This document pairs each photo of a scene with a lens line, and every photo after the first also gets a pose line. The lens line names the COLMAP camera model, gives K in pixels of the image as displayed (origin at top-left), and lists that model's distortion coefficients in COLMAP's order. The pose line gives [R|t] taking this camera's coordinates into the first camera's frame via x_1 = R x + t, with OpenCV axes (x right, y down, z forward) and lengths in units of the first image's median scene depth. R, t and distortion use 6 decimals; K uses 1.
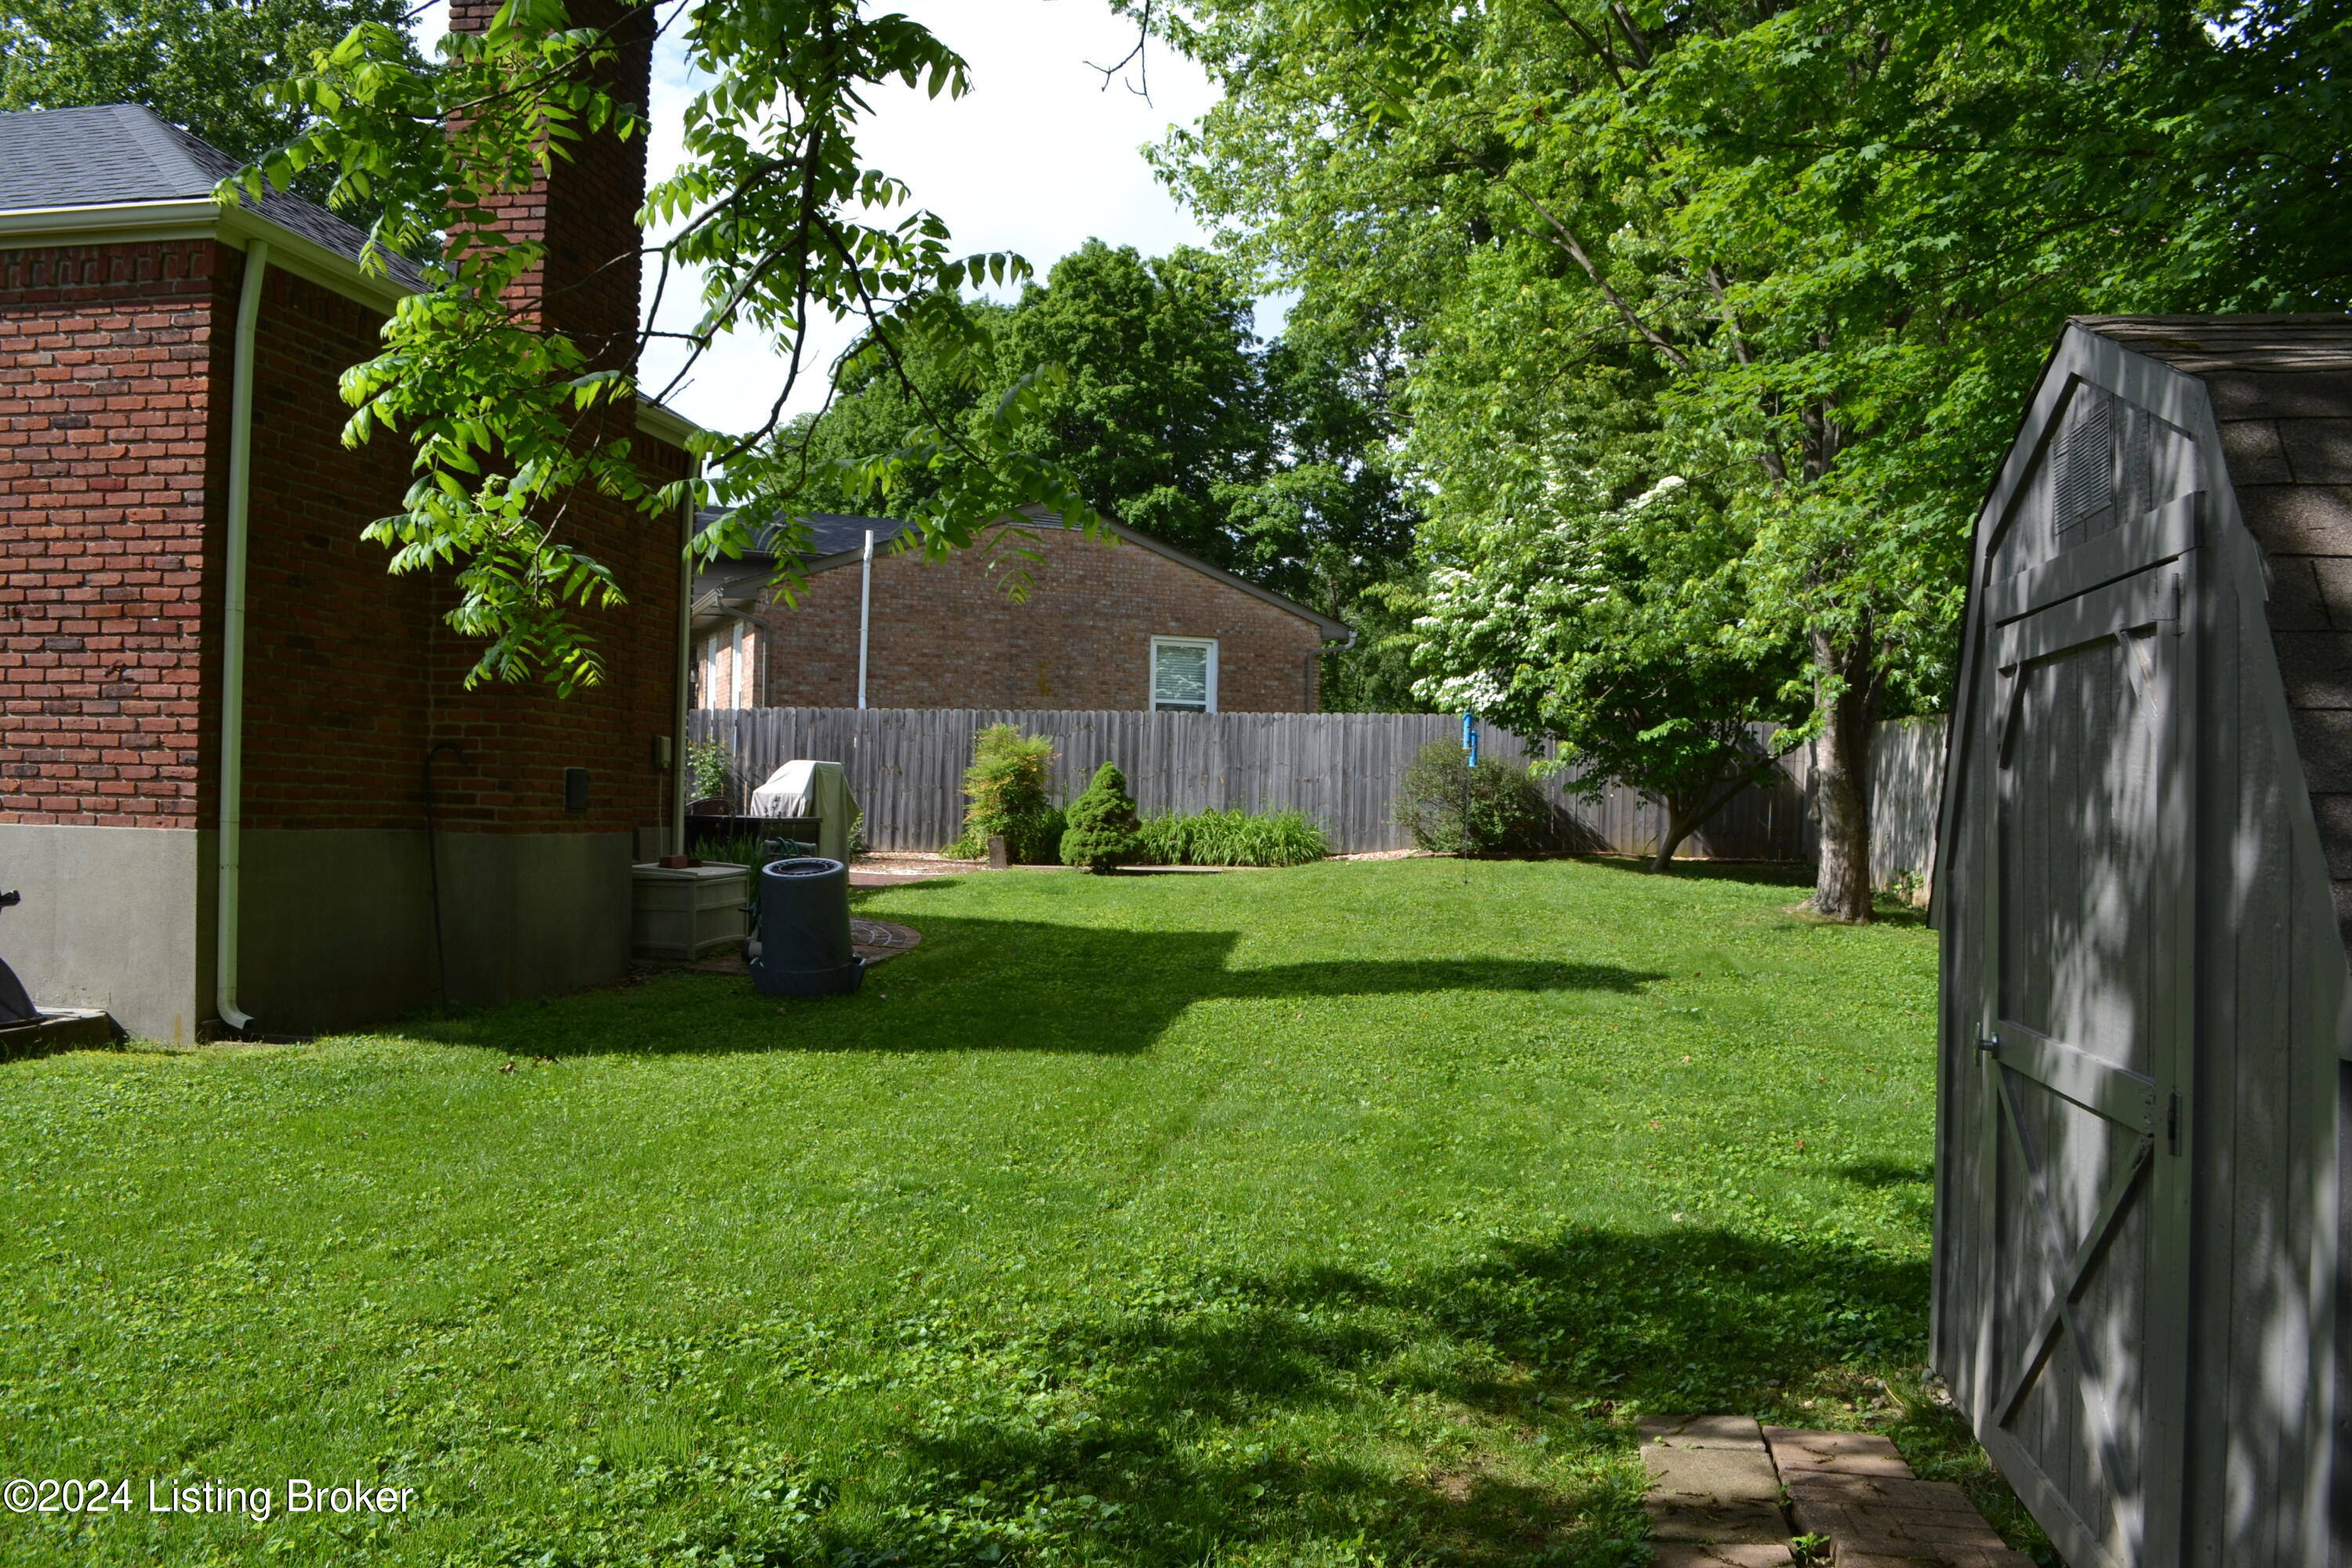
lens RADIAL K [[1885.4, 0, 1176.1], [0, 1885.4, 814.3], [0, 0, 1]] dist [-0.085513, 0.016250]
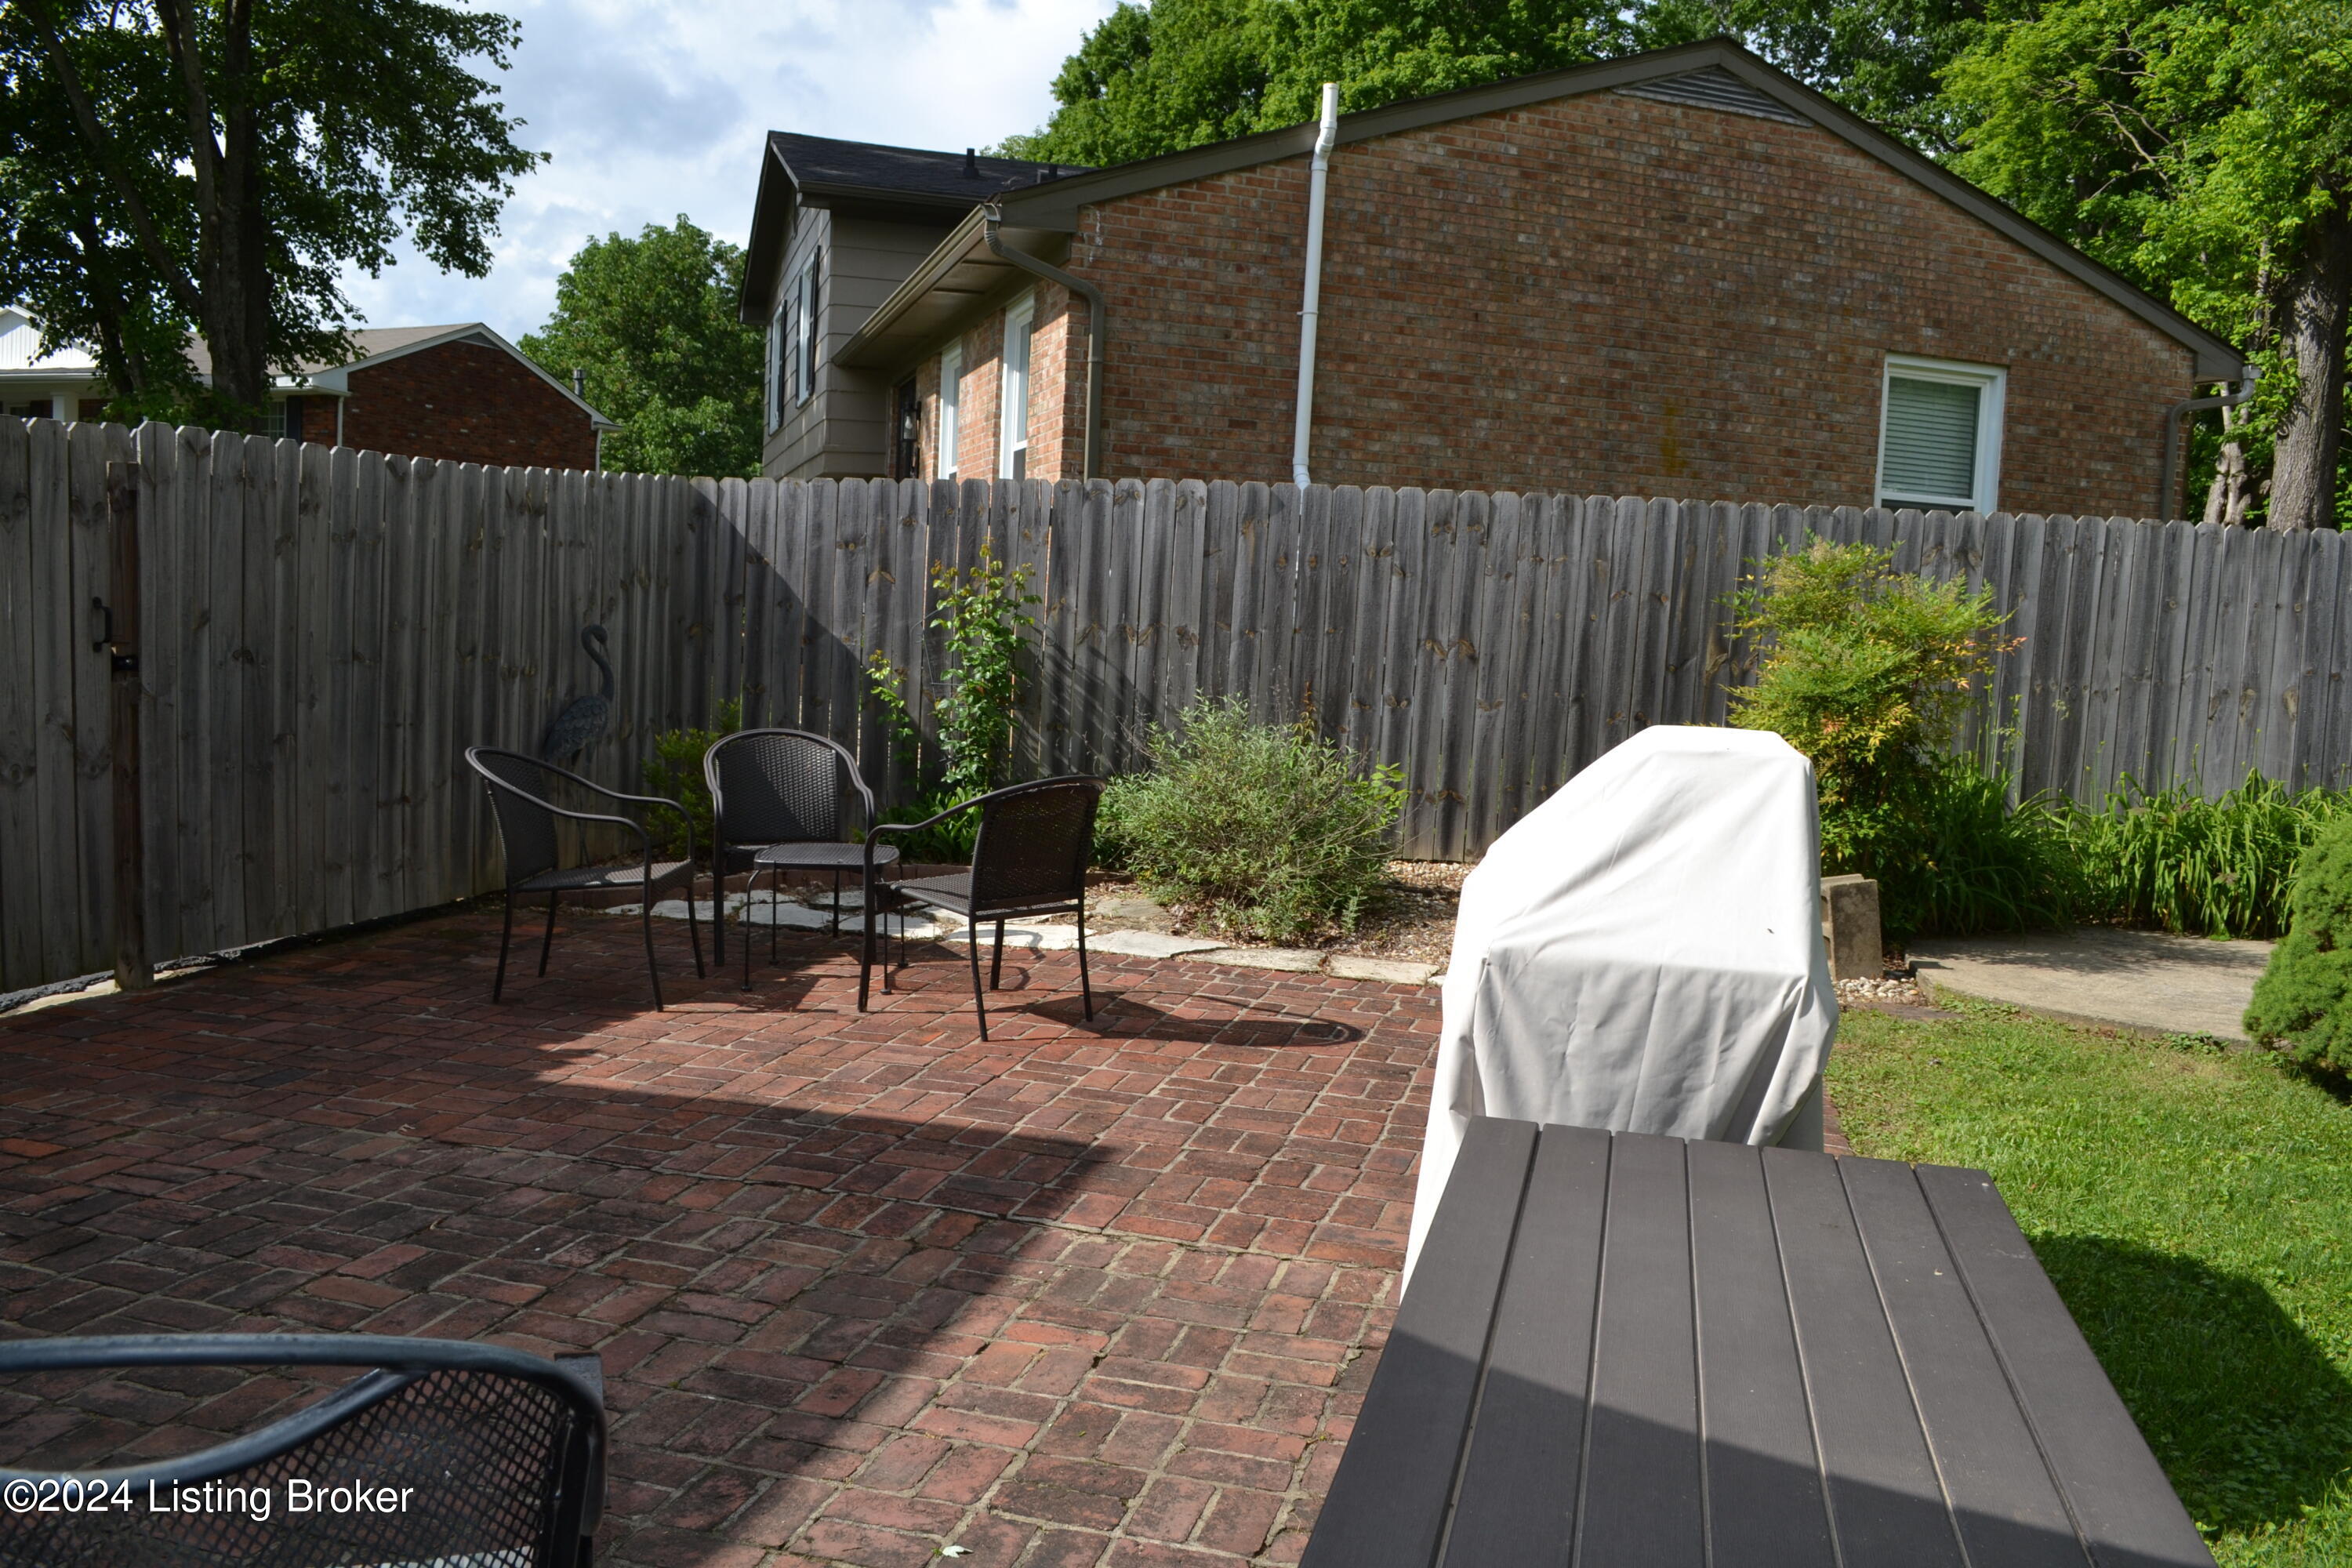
lens RADIAL K [[1870.6, 0, 1177.6], [0, 1870.6, 821.0], [0, 0, 1]] dist [-0.066131, 0.001099]
pose [[0.995761, 0.036835, -0.084286, -0.522550], [-0.027636, 0.993787, 0.107815, -0.086364], [0.087733, -0.105029, 0.990592, 1.847126]]
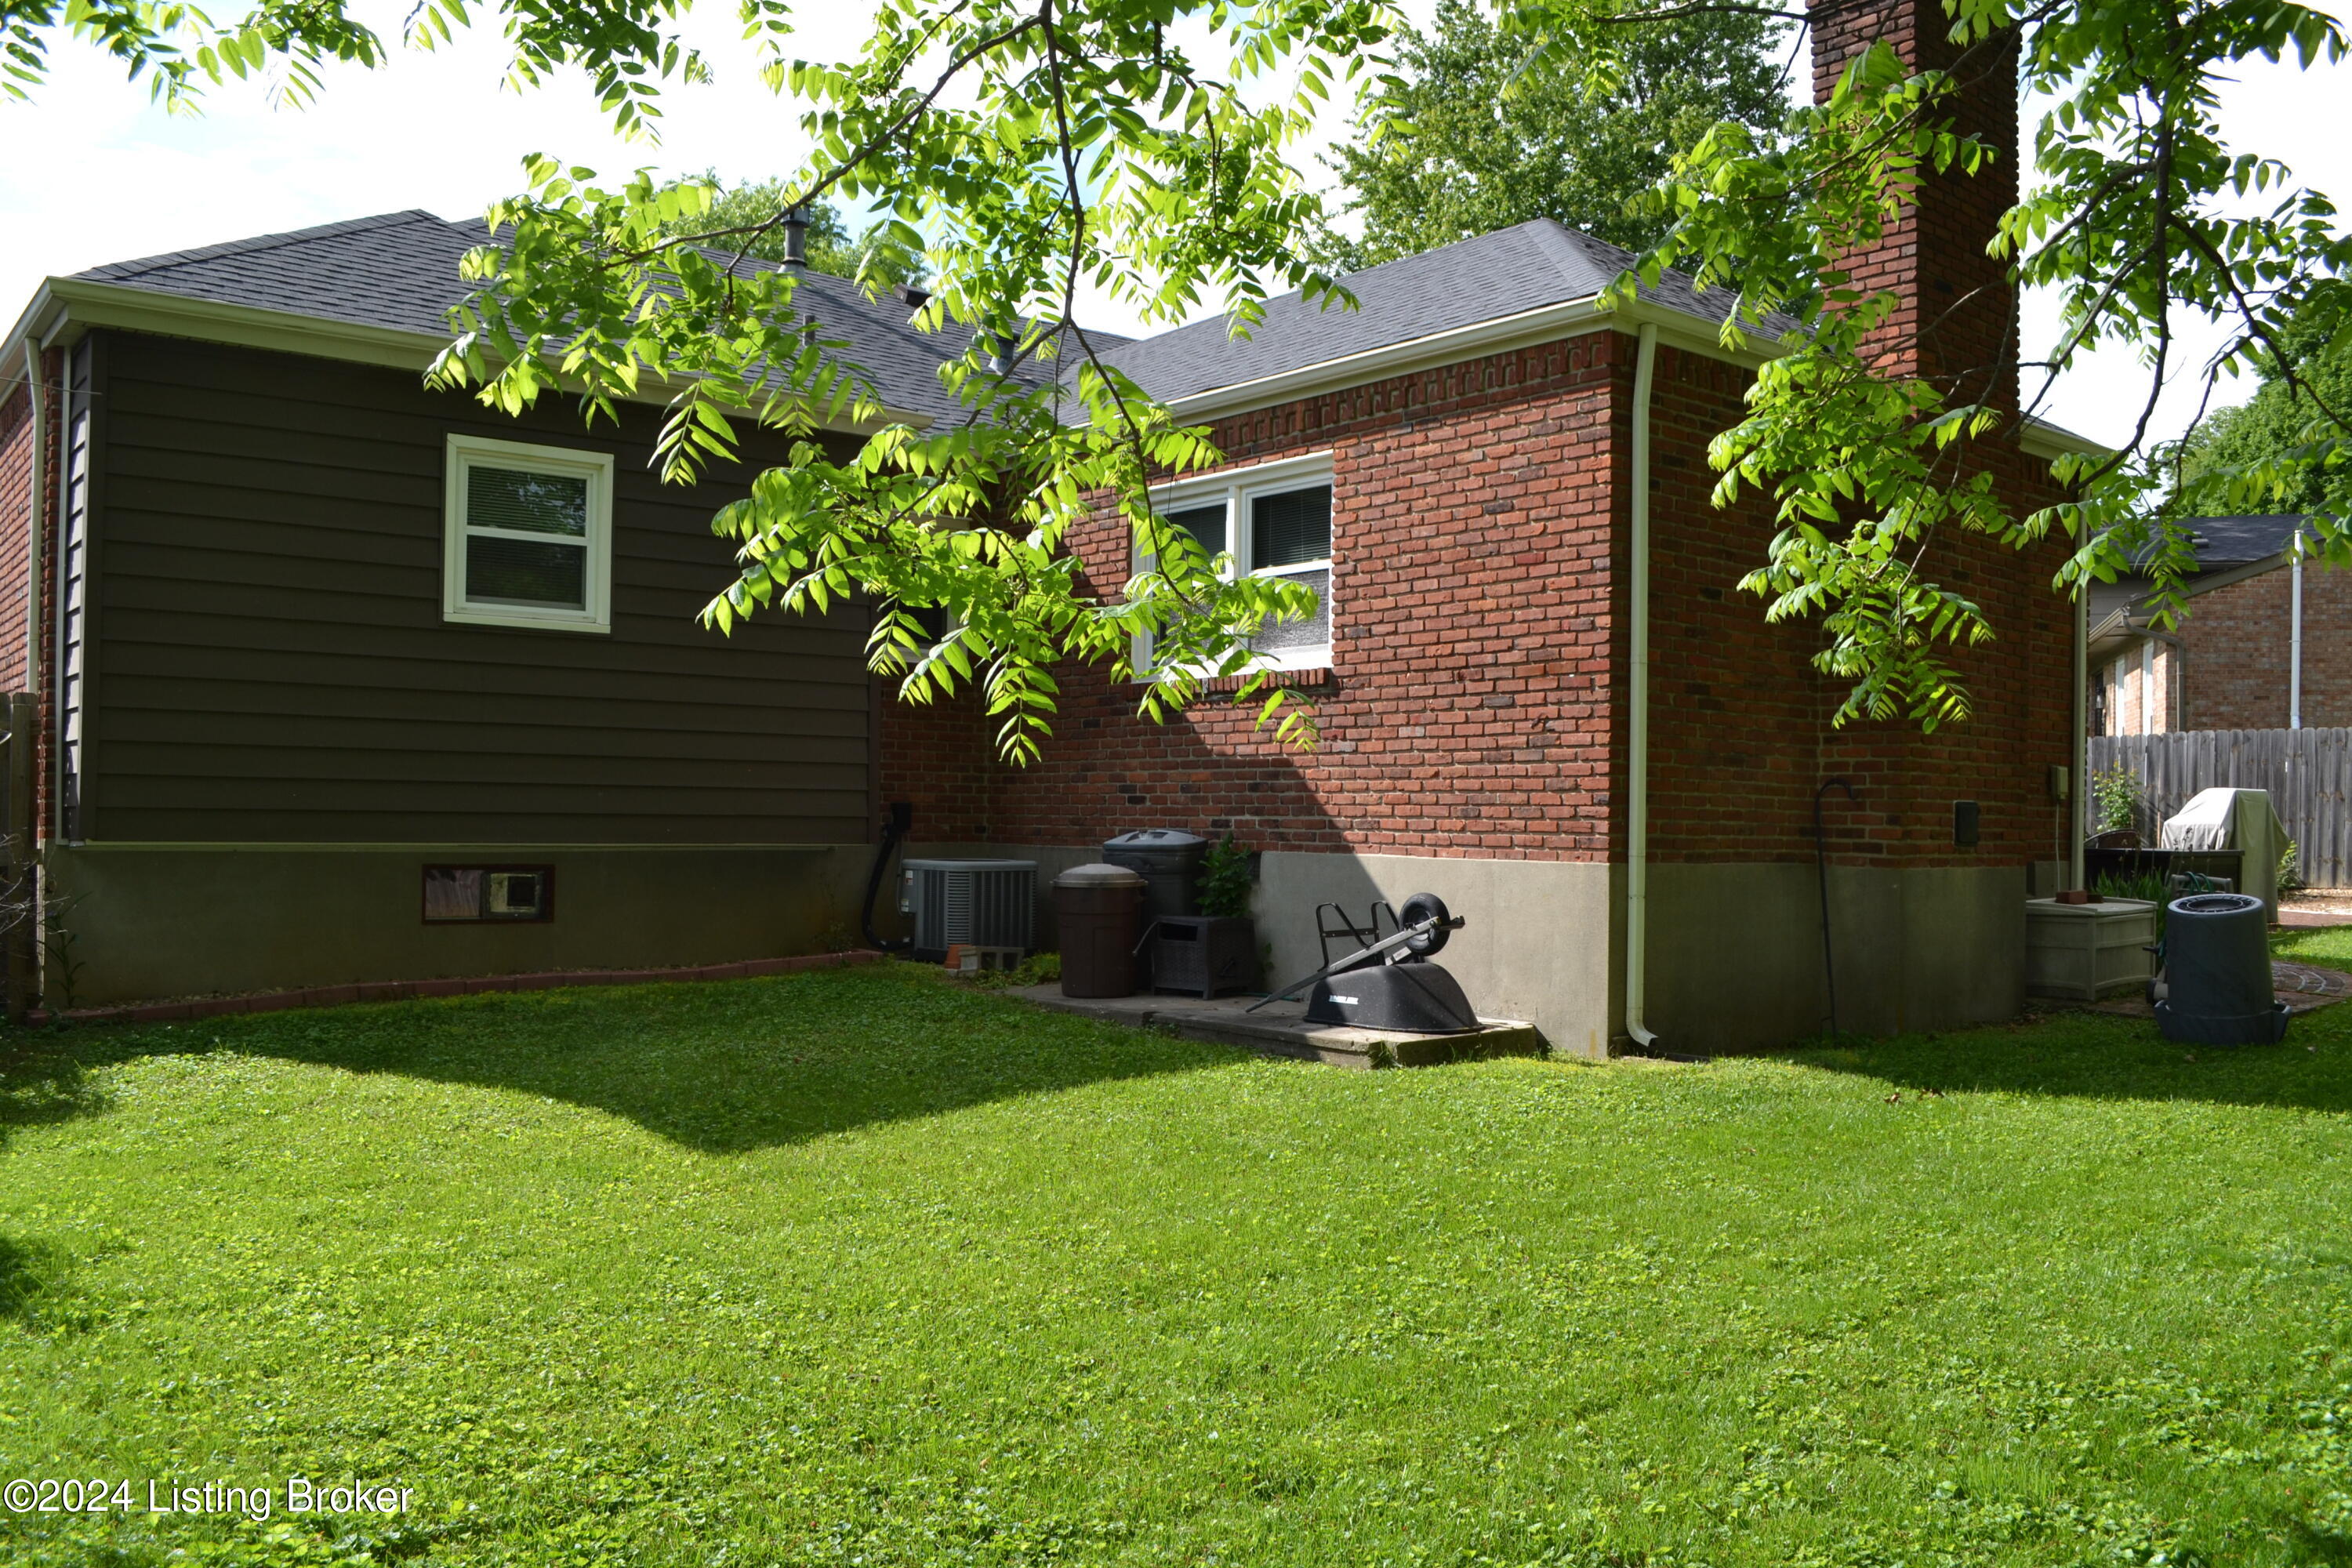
lens RADIAL K [[1885.4, 0, 1176.1], [0, 1885.4, 814.3], [0, 0, 1]] dist [-0.085513, 0.016250]
pose [[0.751123, -0.015500, -0.659980, 0.023697], [0.003208, 0.999798, -0.019829, 0.000591], [0.660154, 0.012777, 0.751021, -0.024438]]
